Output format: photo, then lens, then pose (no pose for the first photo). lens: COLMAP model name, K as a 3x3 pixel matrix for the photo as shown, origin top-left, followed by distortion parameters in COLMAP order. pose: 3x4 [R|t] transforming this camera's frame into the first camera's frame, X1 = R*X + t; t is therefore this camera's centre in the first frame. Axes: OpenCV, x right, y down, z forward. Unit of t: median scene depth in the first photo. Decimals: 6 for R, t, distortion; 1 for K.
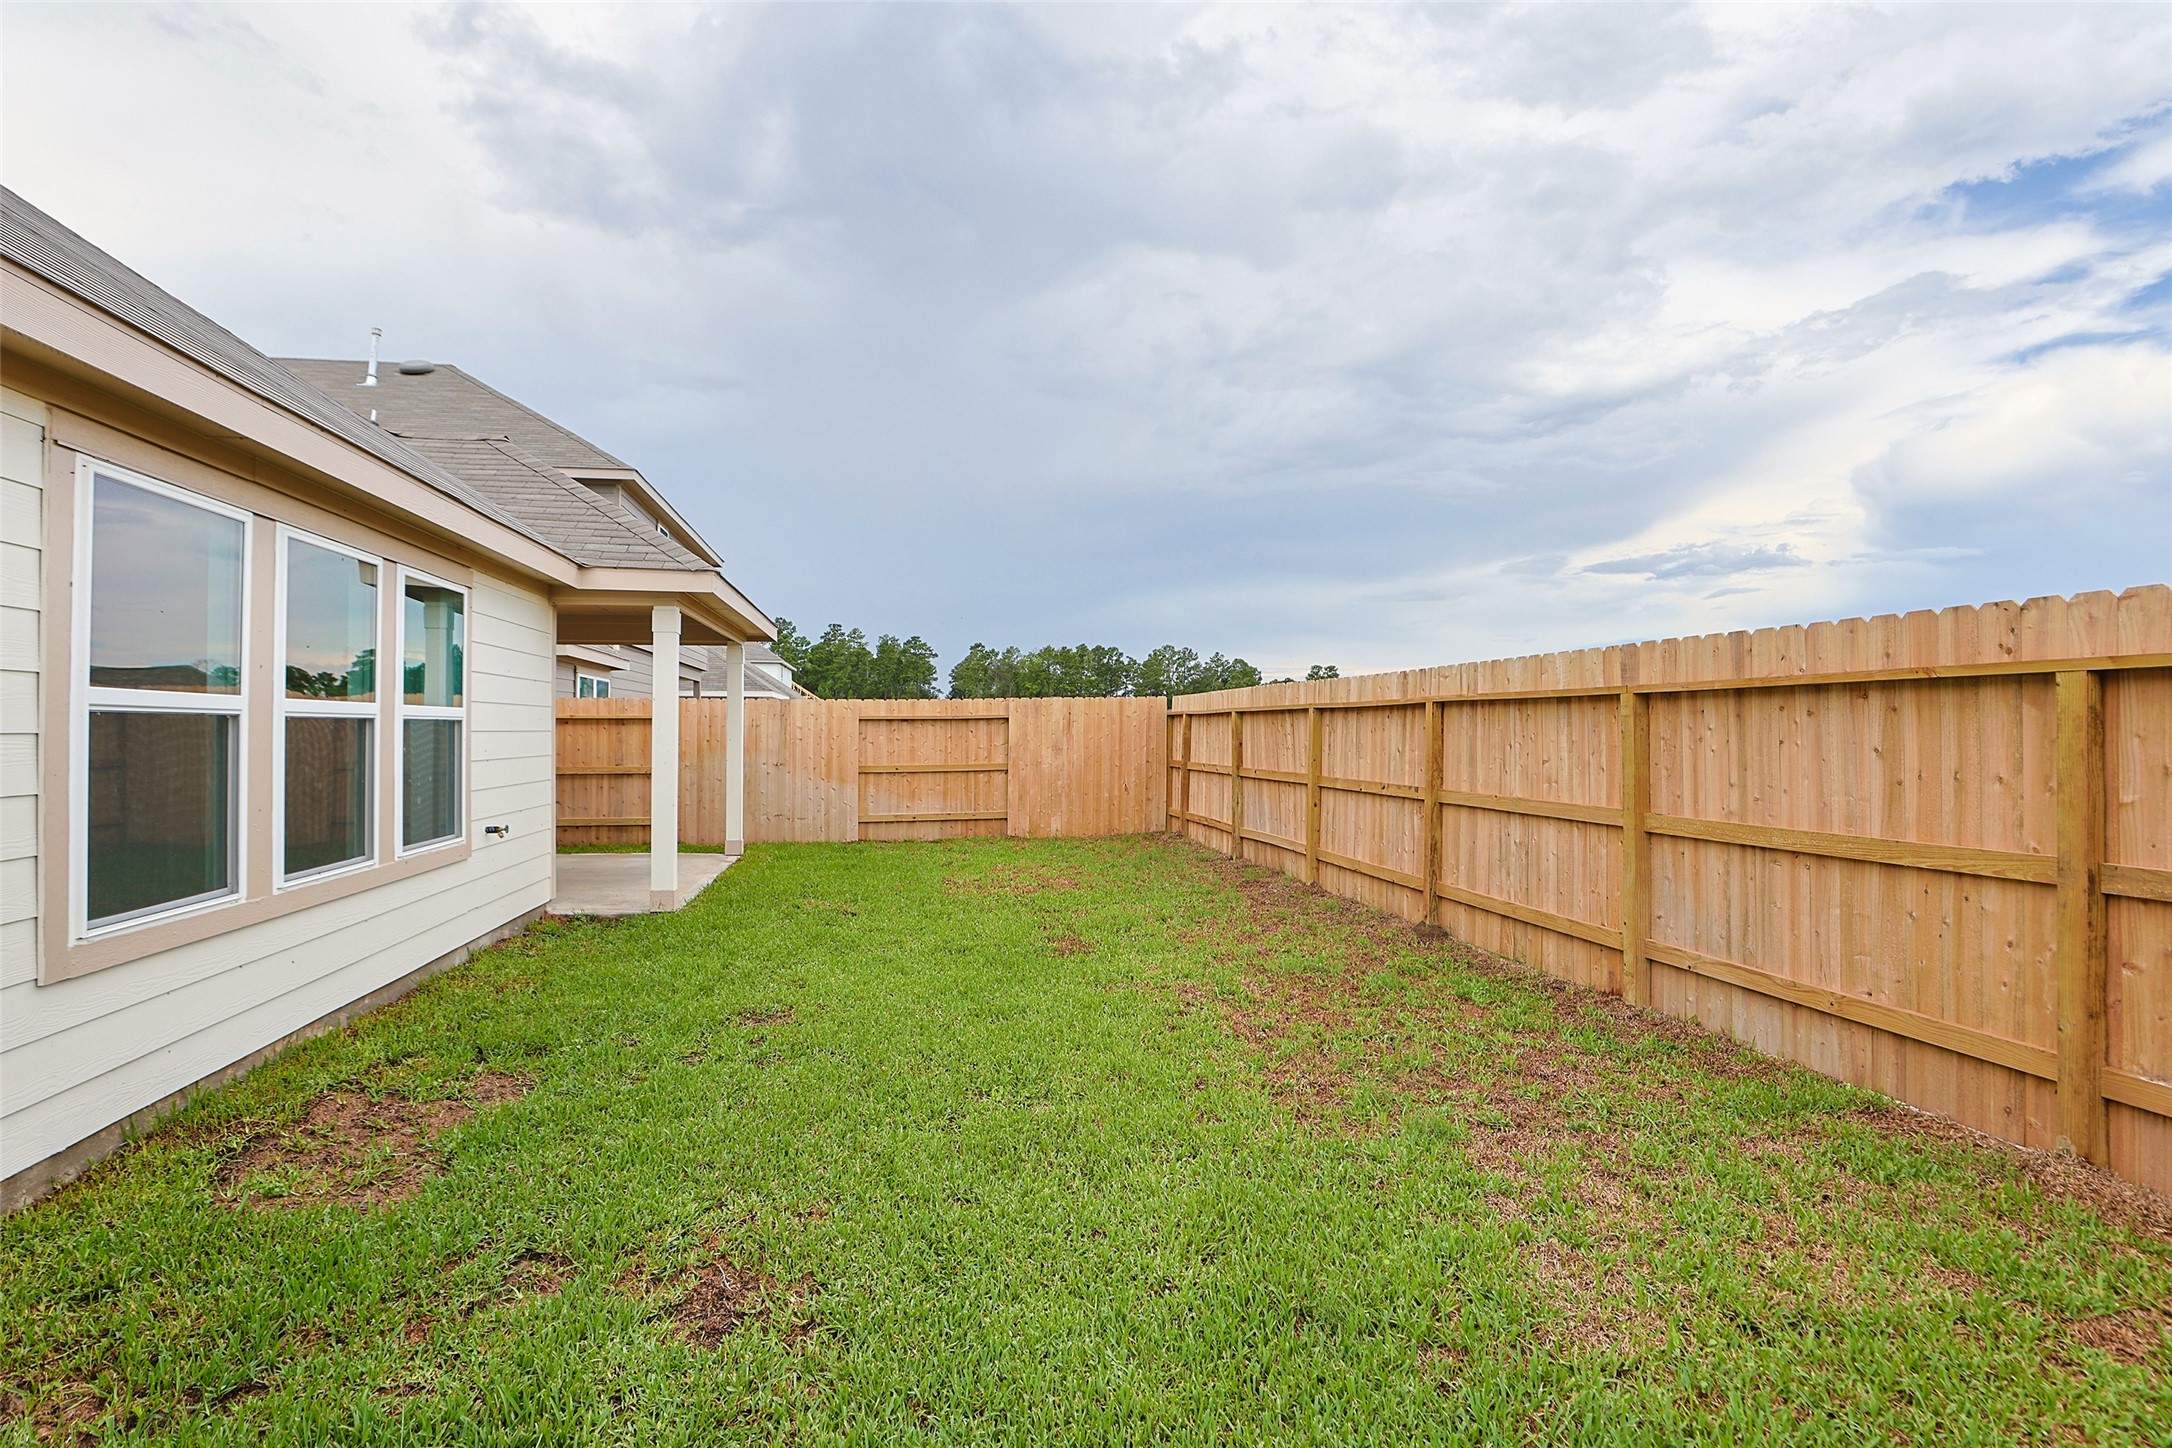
lens RADIAL K [[1117.5, 0, 1080.1], [0, 1117.5, 735.8], [0, 0, 1]] dist [-0.034853, 0.006289]
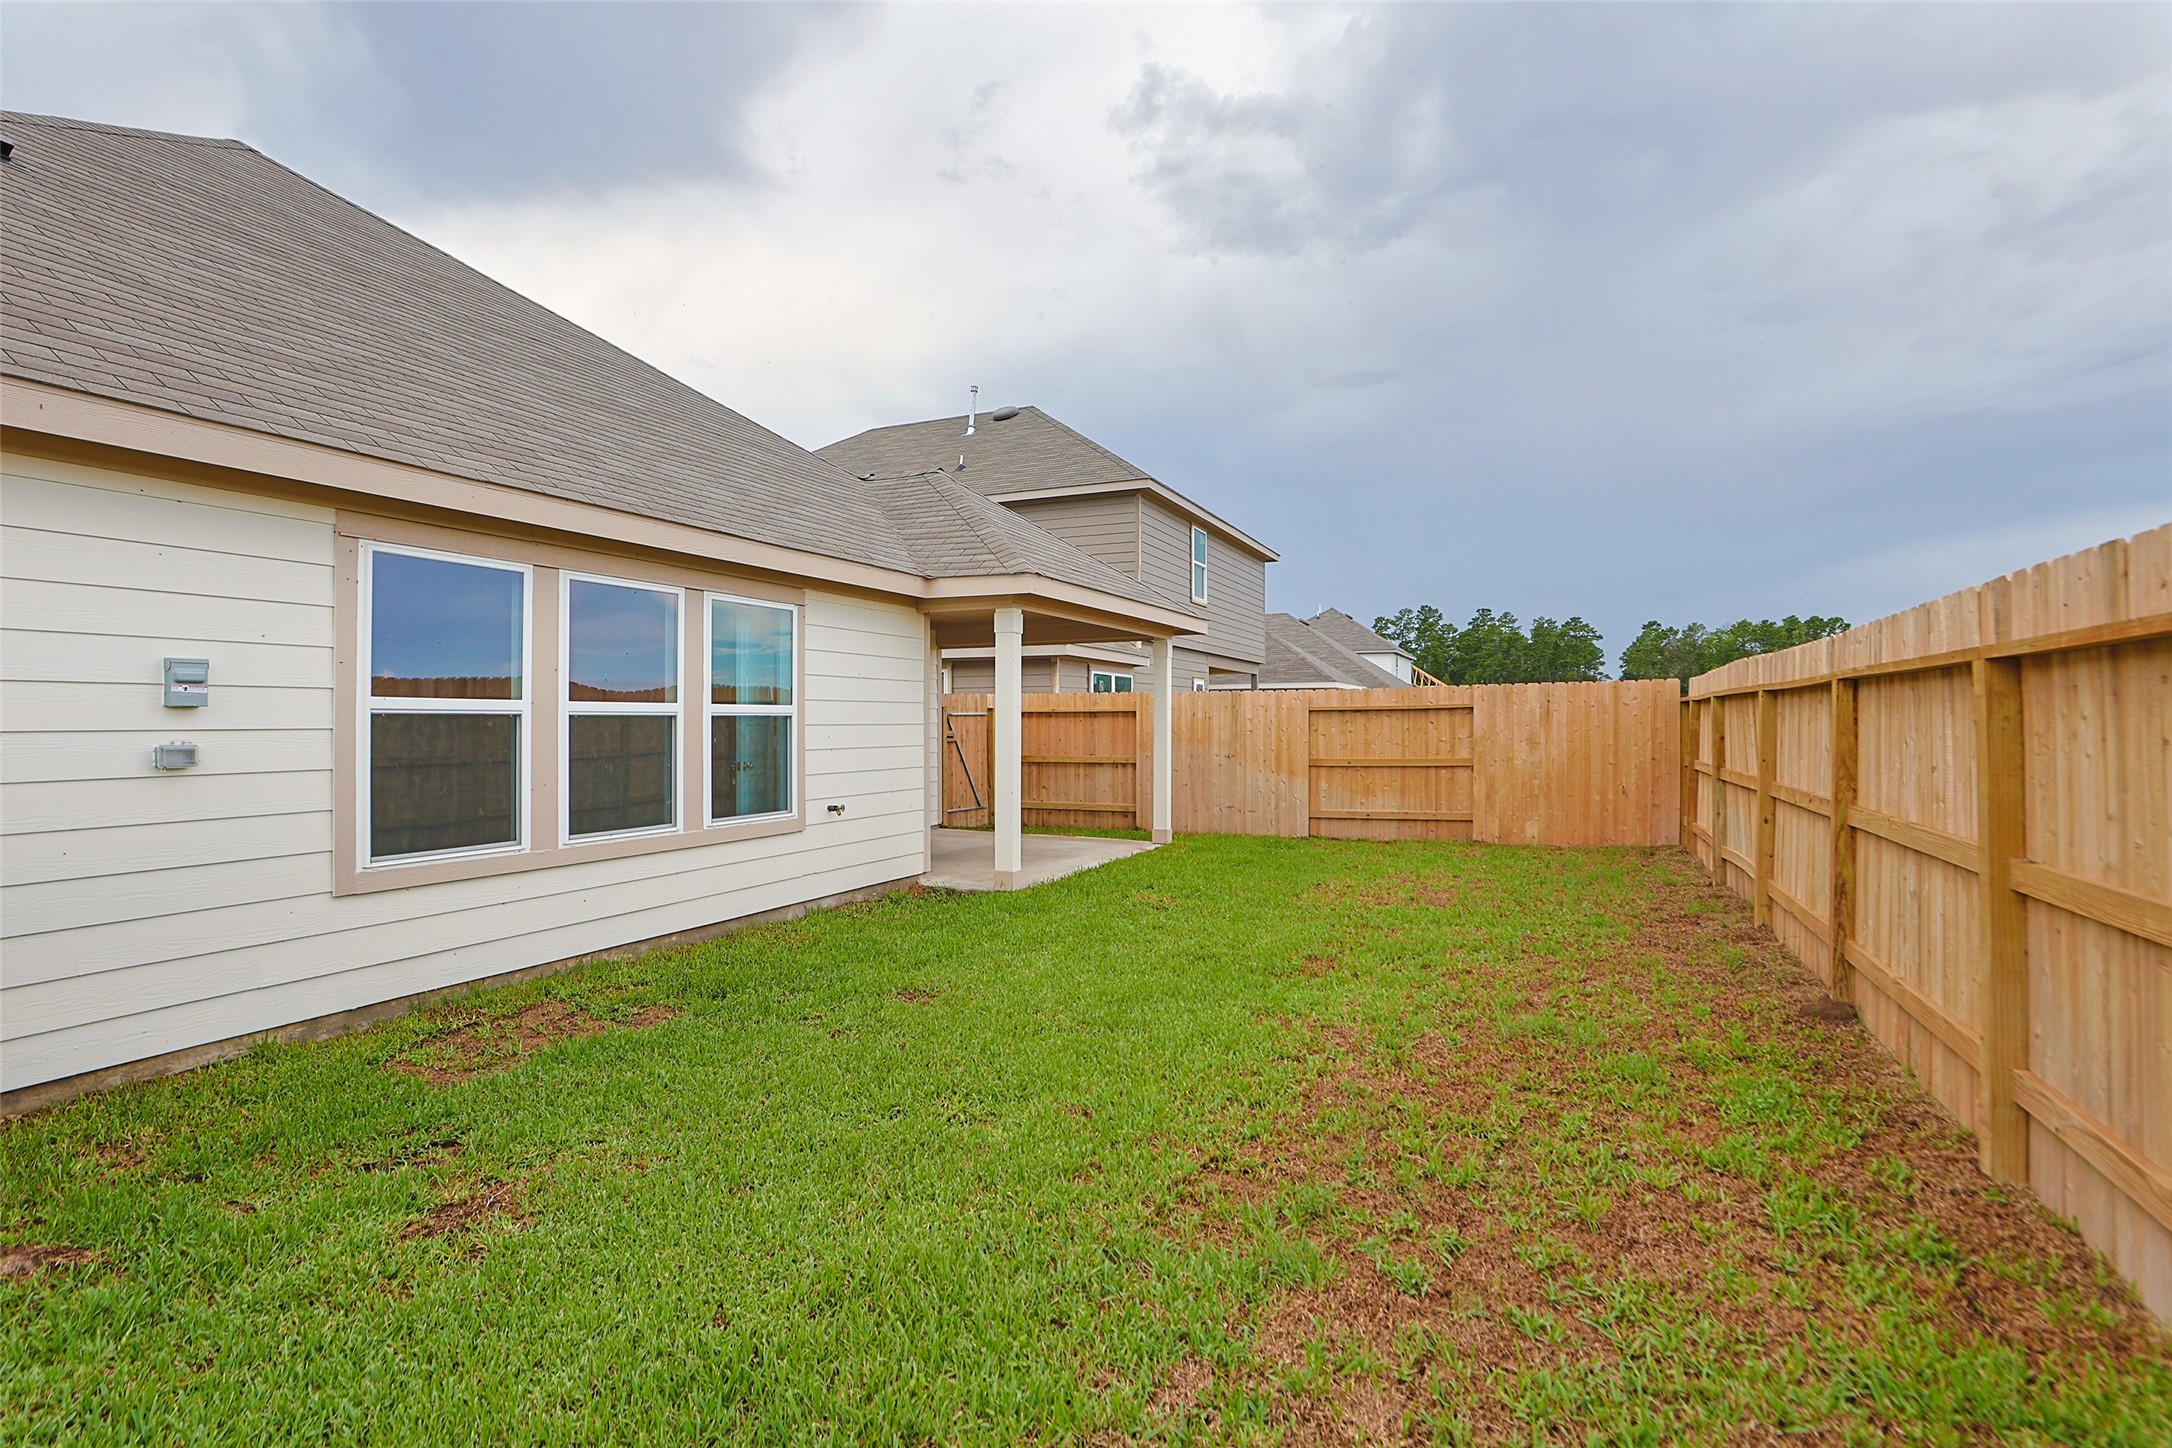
lens RADIAL K [[1117.5, 0, 1077.5], [0, 1117.5, 720.4], [0, 0, 1]] dist [-0.034853, 0.006289]
pose [[0.806002, -0.004402, -0.591896, 0.210962], [0.001339, 0.999983, -0.005614, -0.000999], [0.591911, 0.003732, 0.805995, 0.105553]]
